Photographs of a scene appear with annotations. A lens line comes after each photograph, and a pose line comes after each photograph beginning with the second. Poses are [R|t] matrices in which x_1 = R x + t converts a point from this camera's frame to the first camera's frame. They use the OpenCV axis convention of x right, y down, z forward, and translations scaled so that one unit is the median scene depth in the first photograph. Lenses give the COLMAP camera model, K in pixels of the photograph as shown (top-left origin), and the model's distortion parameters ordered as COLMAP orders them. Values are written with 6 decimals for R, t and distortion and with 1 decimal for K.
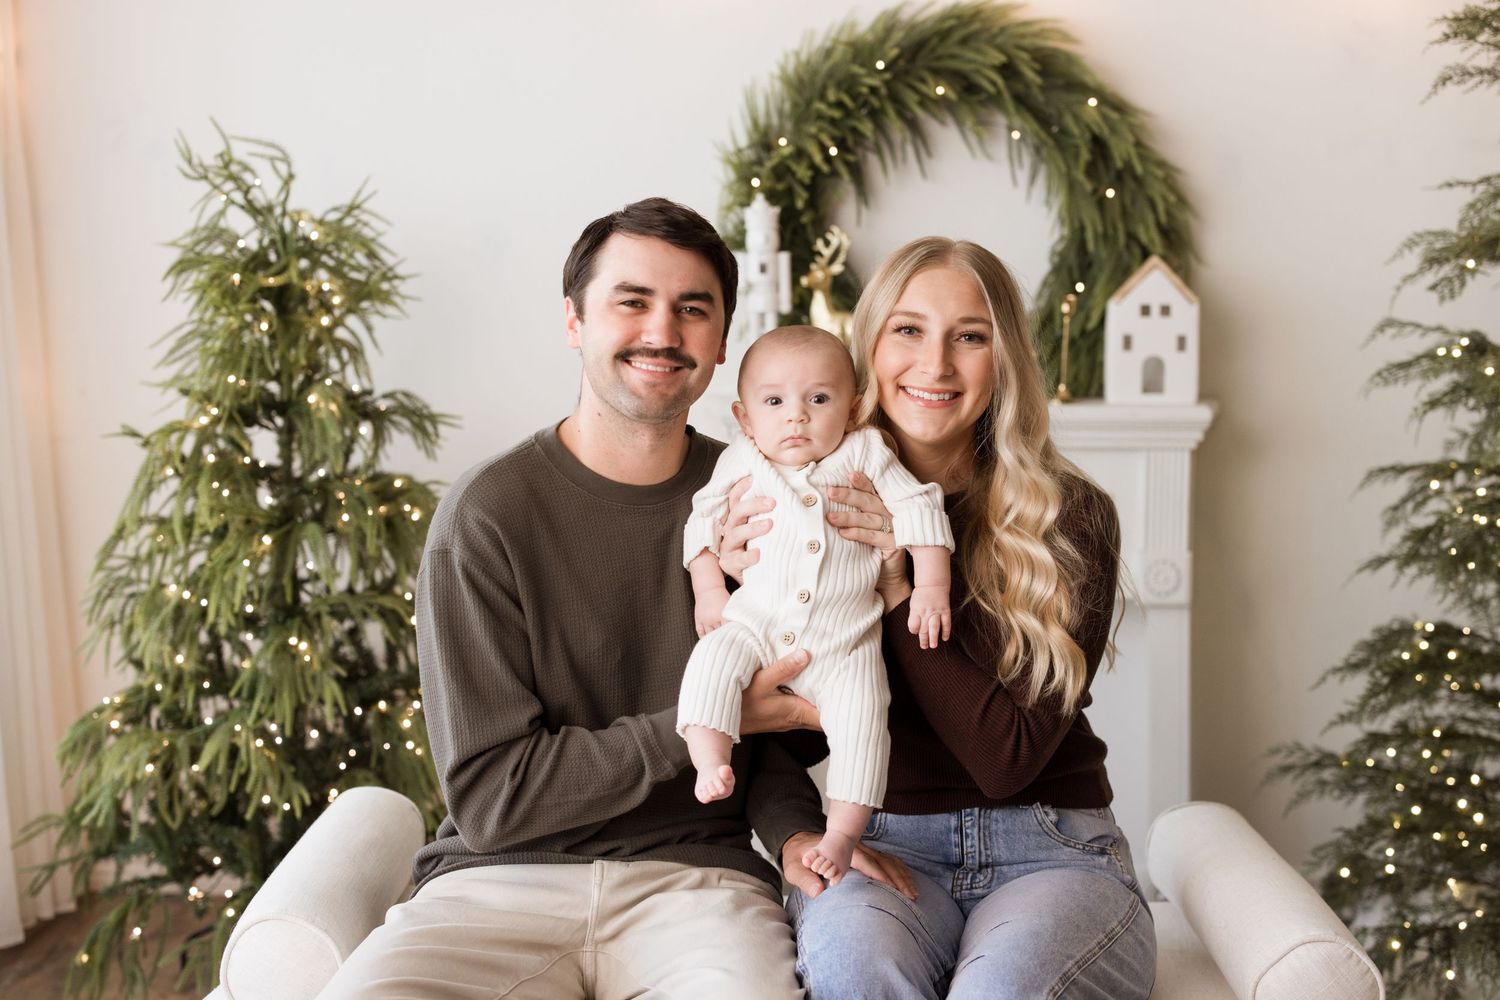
lens RADIAL K [[2122.9, 0, 750.0], [0, 2122.9, 500.0], [0, 0, 1]] dist [0.006067, -0.028309]
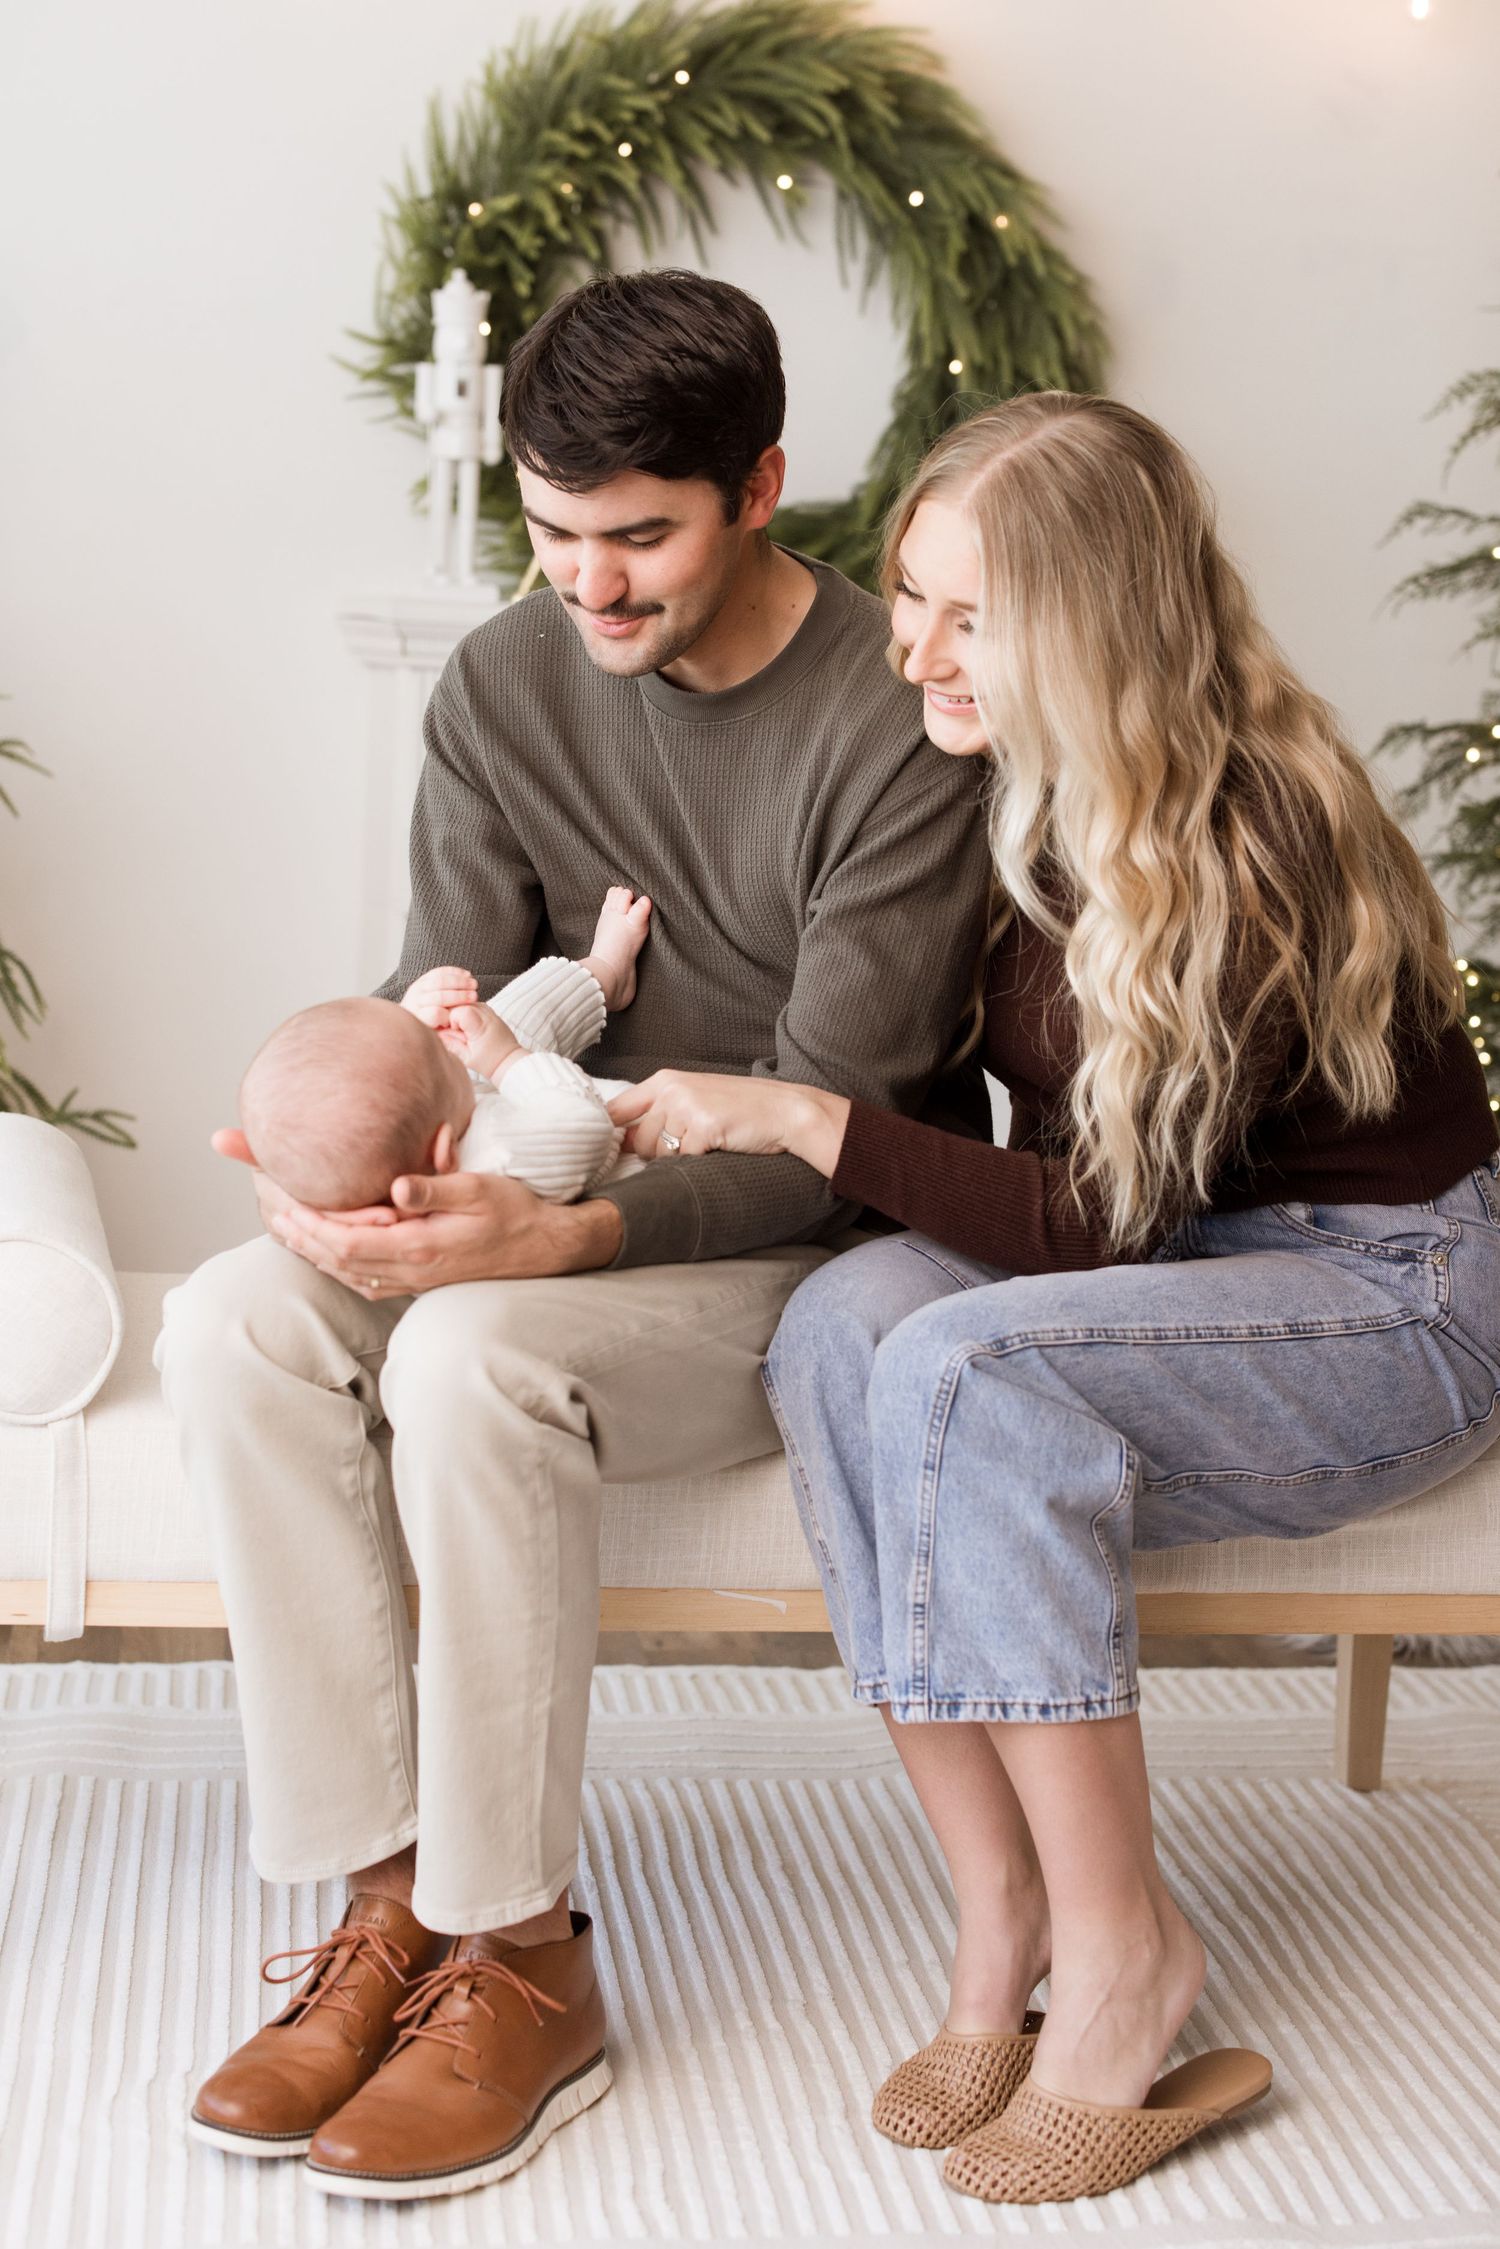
lens RADIAL K [[3552.0, 0, 730.5], [0, 3552.0, 1043.8], [0, 0, 1]] dist [0.041837, -0.031231]
pose [[0.975790, 0.018159, 0.217953, -0.151213], [-0.022246, 0.999619, 0.016310, 0.070193], [-0.217574, -0.020764, 0.975823, -0.055730]]
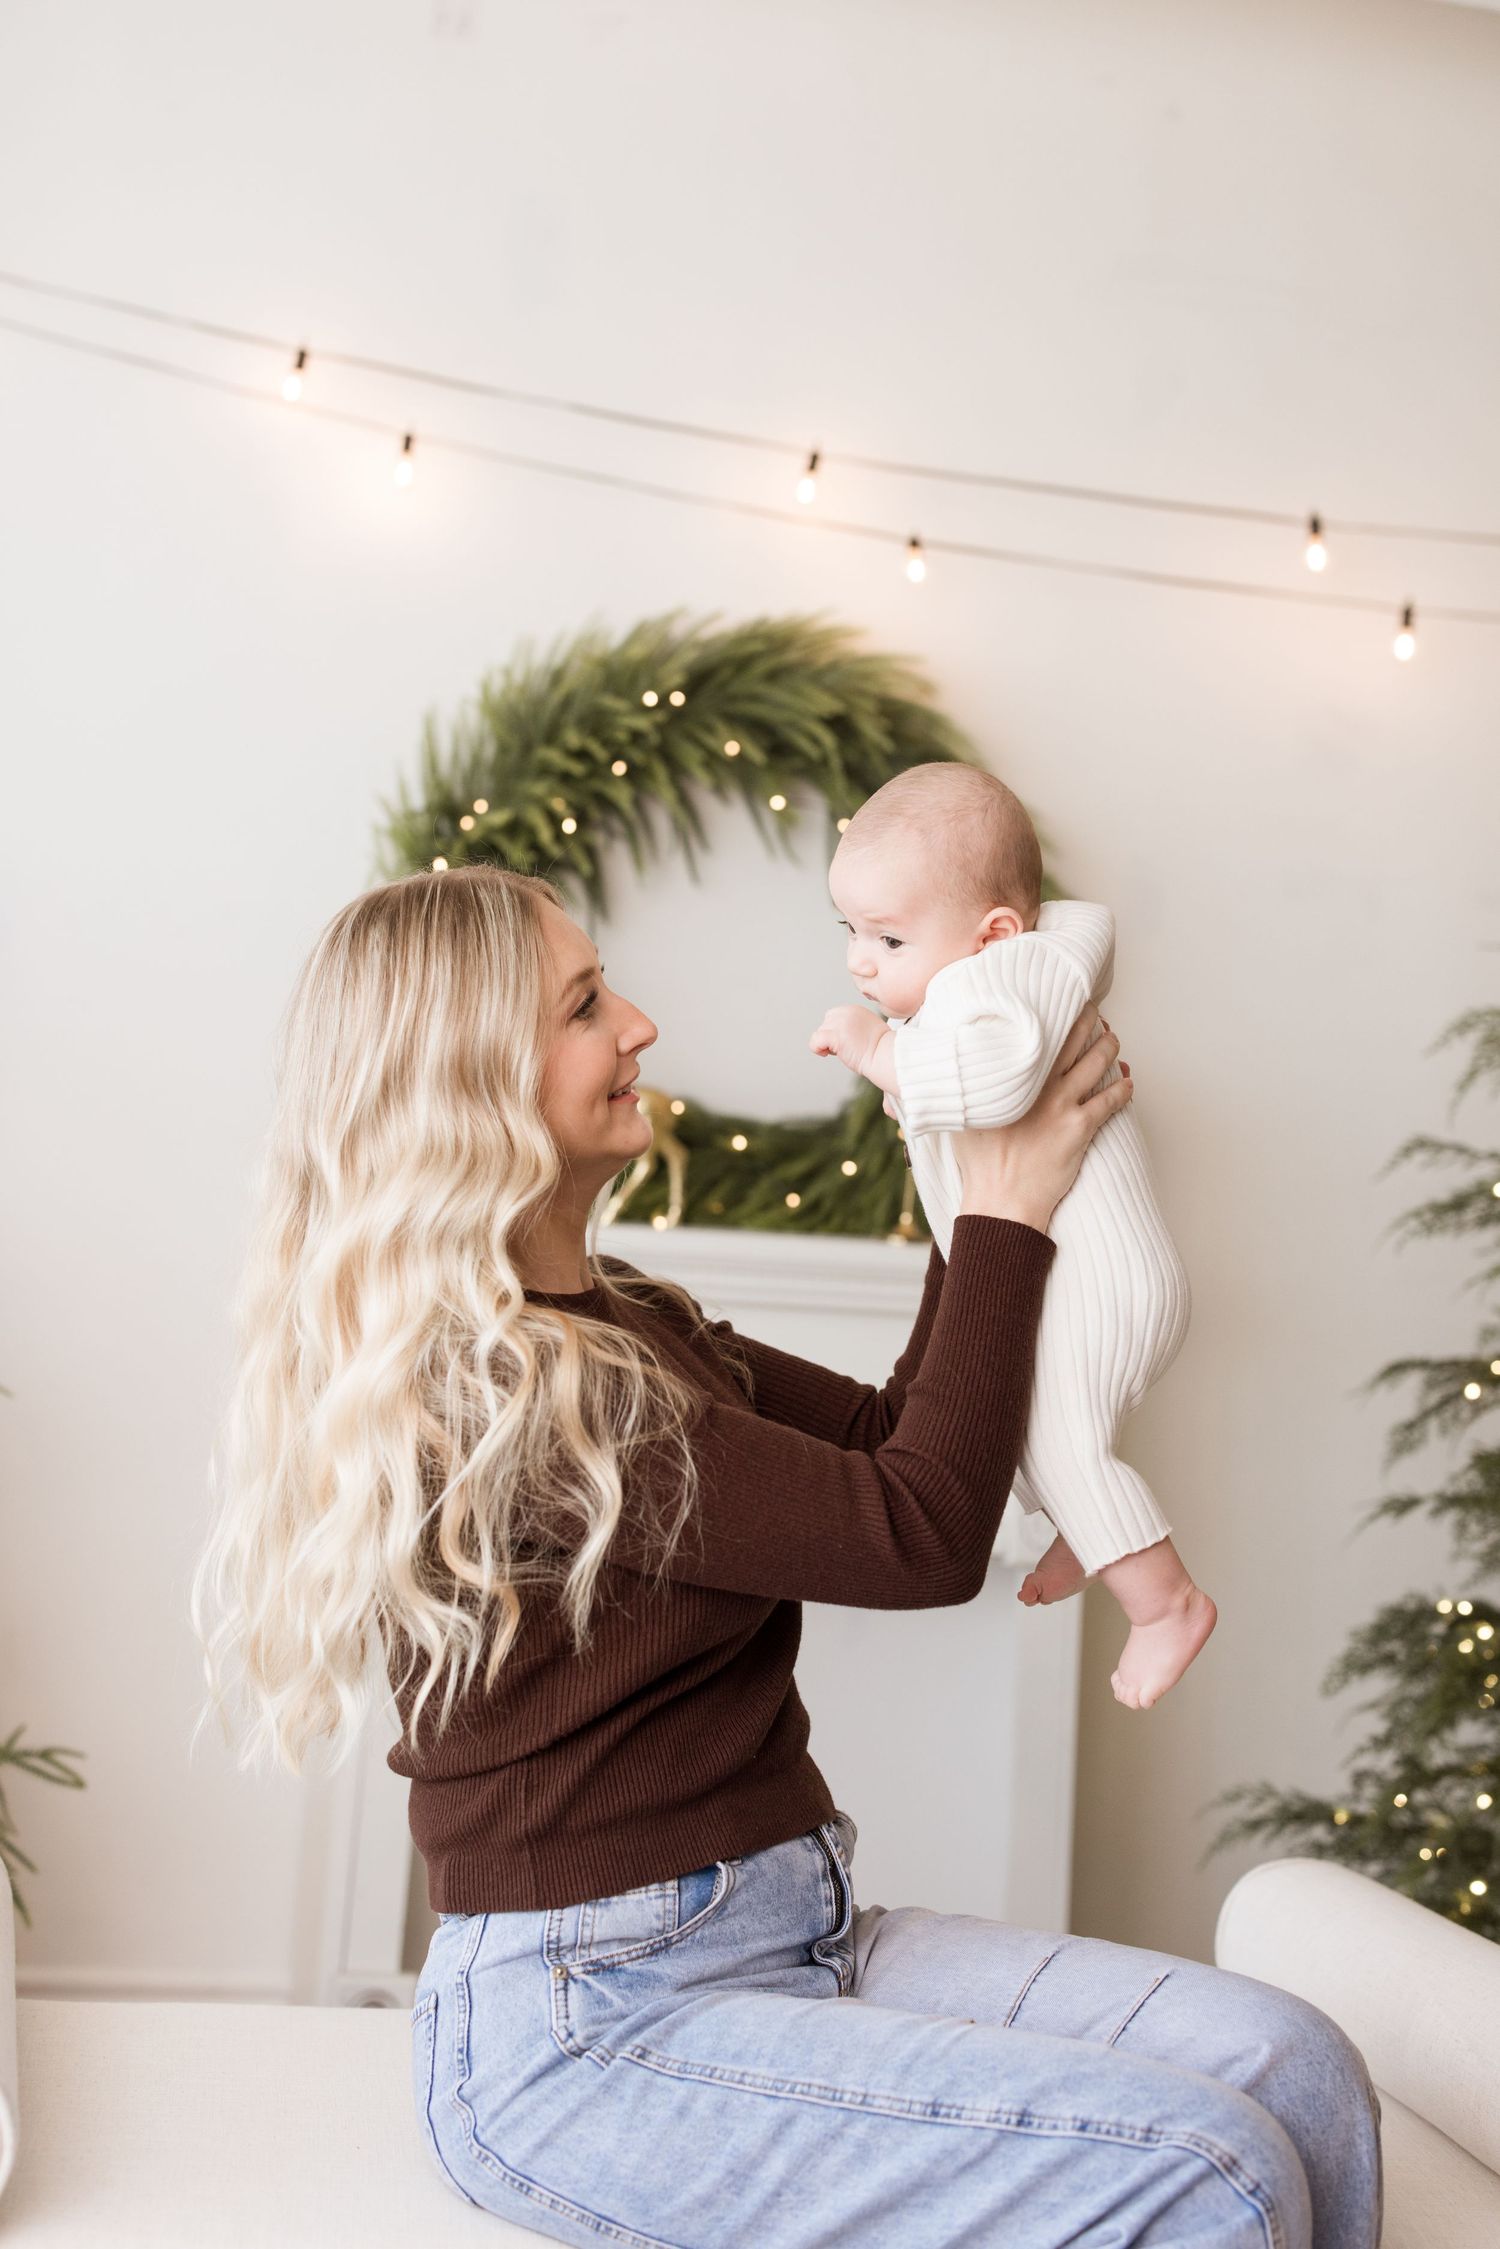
lens RADIAL K [[3182.9, 0, 733.6], [0, 3182.9, 1136.7], [0, 0, 1]] dist [0.006067, -0.028309]
pose [[0.969826, 0.063226, 0.235456, -0.138050], [-0.039256, 0.993683, -0.105138, 0.026783], [-0.240616, 0.092723, 0.966181, 0.086238]]
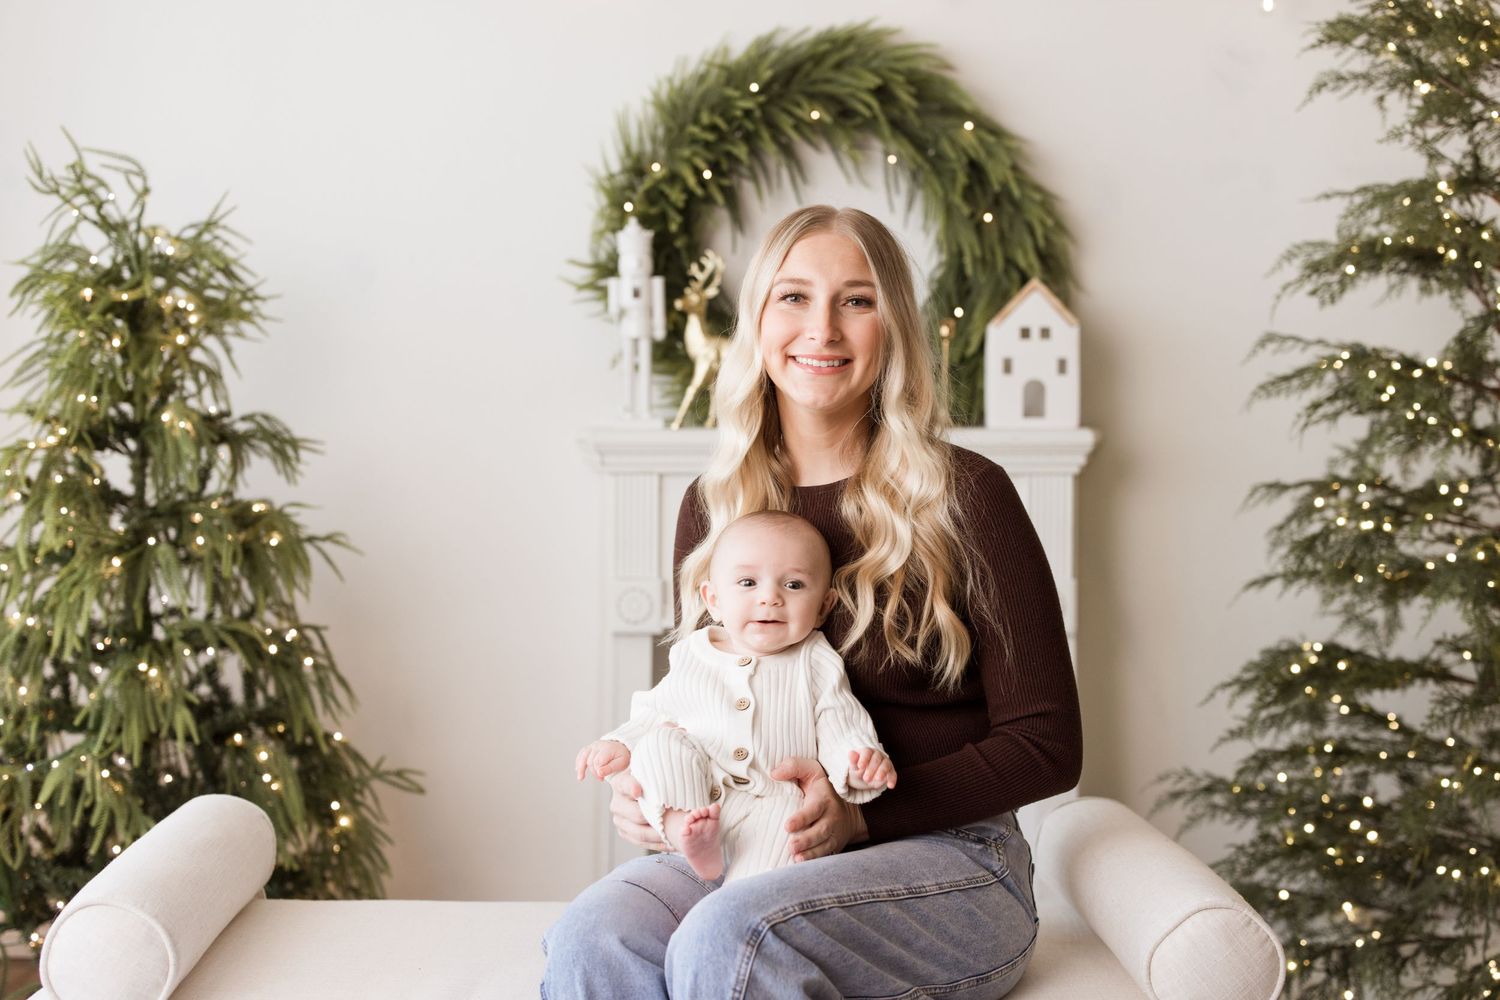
lens RADIAL K [[2119.3, 0, 739.9], [0, 2119.3, 500.8], [0, 0, 1]] dist [-0.001439, 0.003622]
pose [[0.998814, -0.005363, 0.048394, 0.006373], [0.008294, 0.998130, -0.060570, 0.048582], [-0.047979, 0.060899, 0.996990, 0.032589]]
